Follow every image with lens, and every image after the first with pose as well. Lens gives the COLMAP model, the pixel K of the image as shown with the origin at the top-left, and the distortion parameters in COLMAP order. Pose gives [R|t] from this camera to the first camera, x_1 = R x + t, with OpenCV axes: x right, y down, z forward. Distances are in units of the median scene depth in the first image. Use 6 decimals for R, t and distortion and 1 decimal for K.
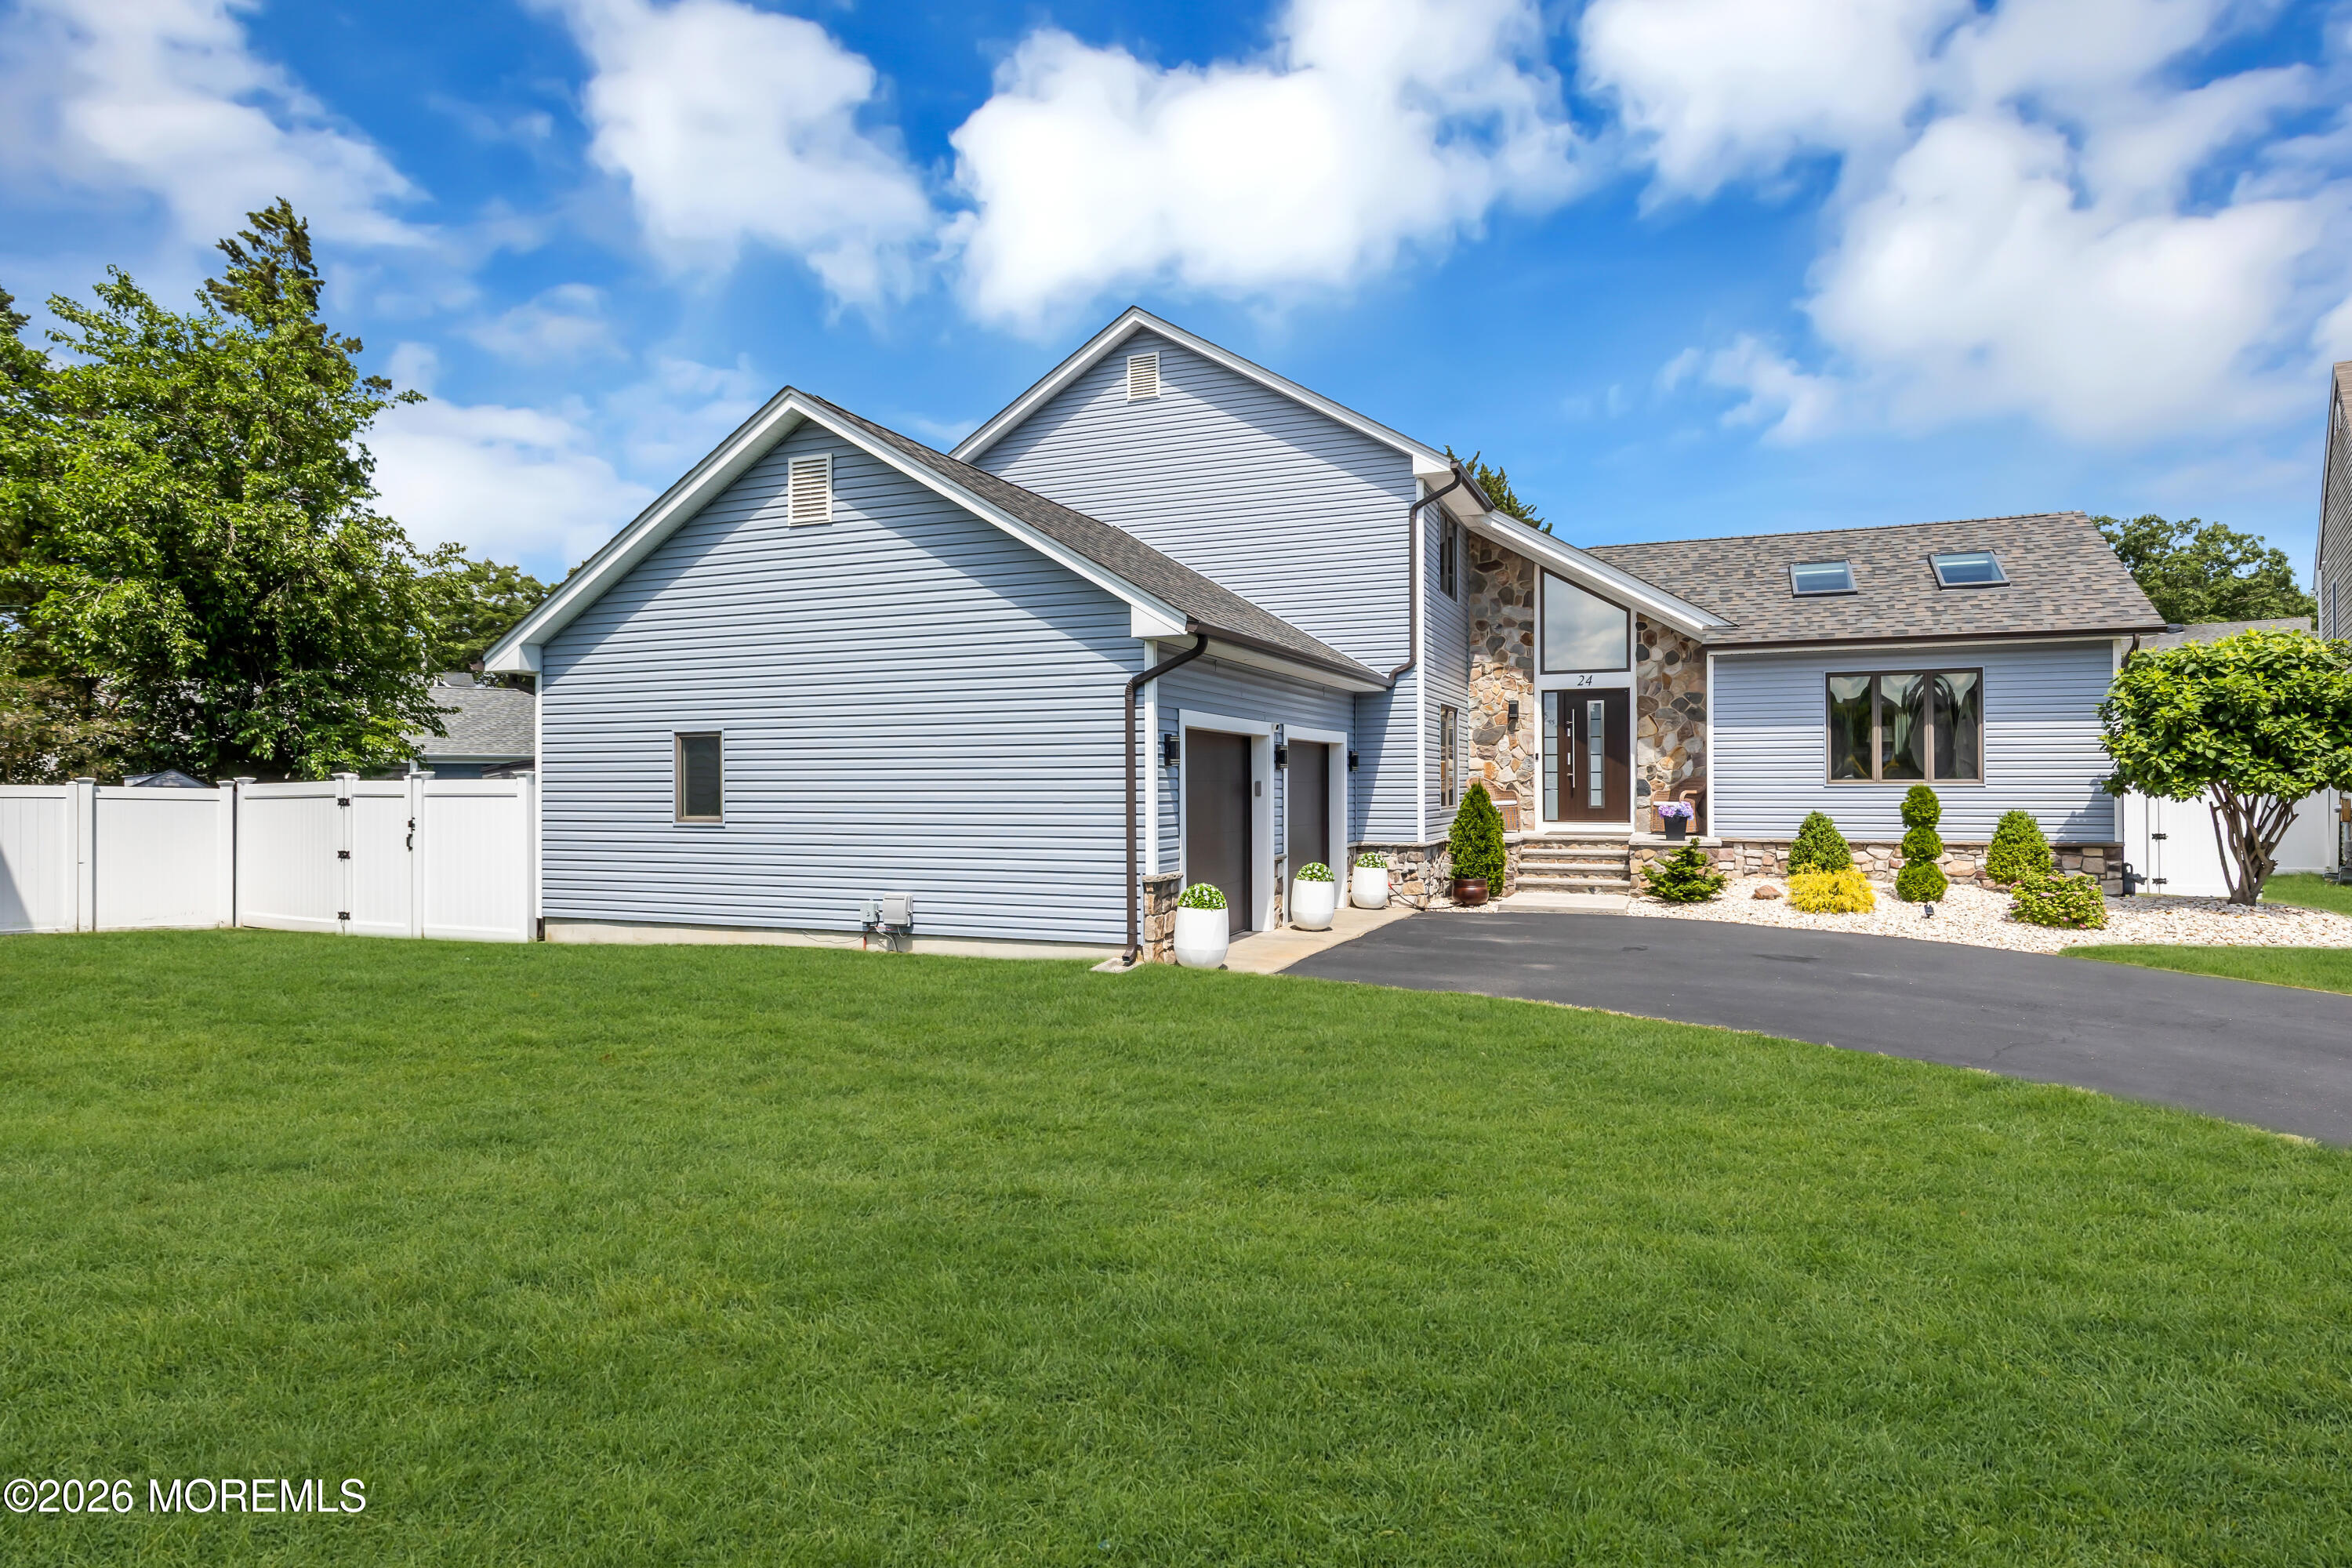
lens RADIAL K [[1302.2, 0, 1165.6], [0, 1302.2, 783.2], [0, 0, 1]] dist [0.003753, -0.000231]
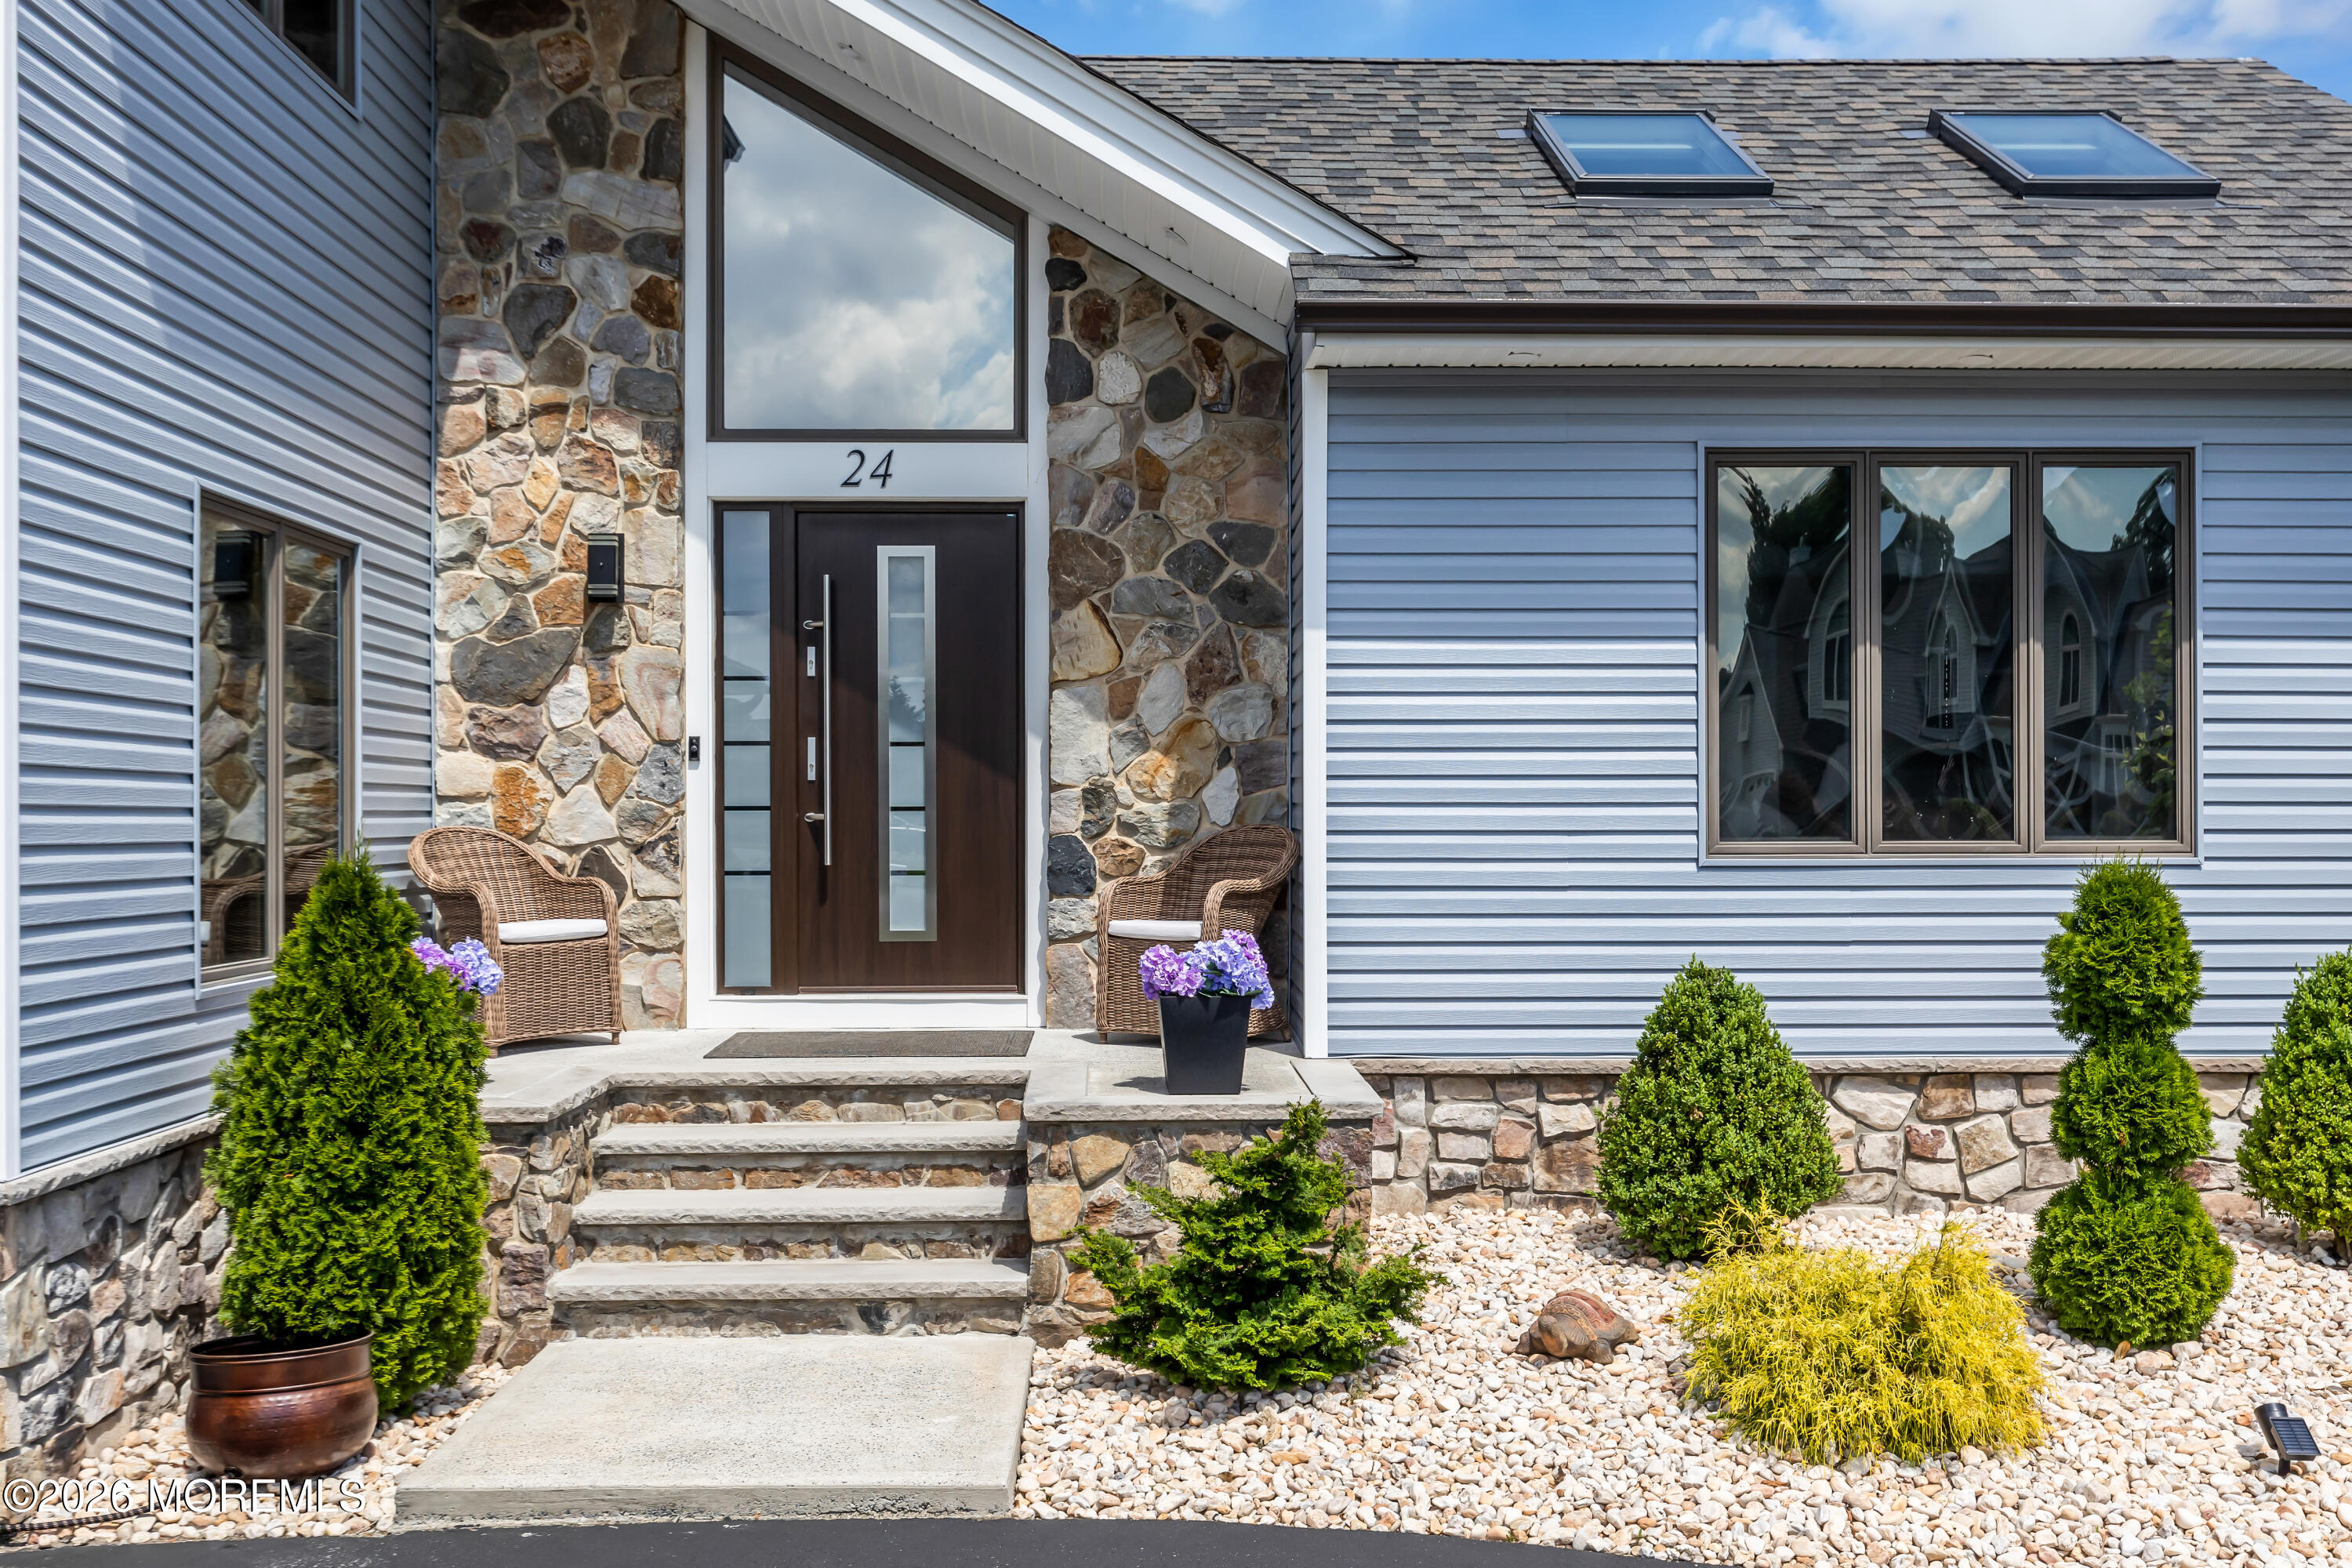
lens RADIAL K [[2369.2, 0, 1175.0], [0, 2369.2, 789.8], [0, 0, 1]] dist [0.001671, 0.000000]
pose [[0.916298, 0.006747, 0.400441, 0.192482], [-0.001176, 0.999899, -0.014155, -0.005731], [-0.400496, 0.012499, 0.916213, 0.550082]]
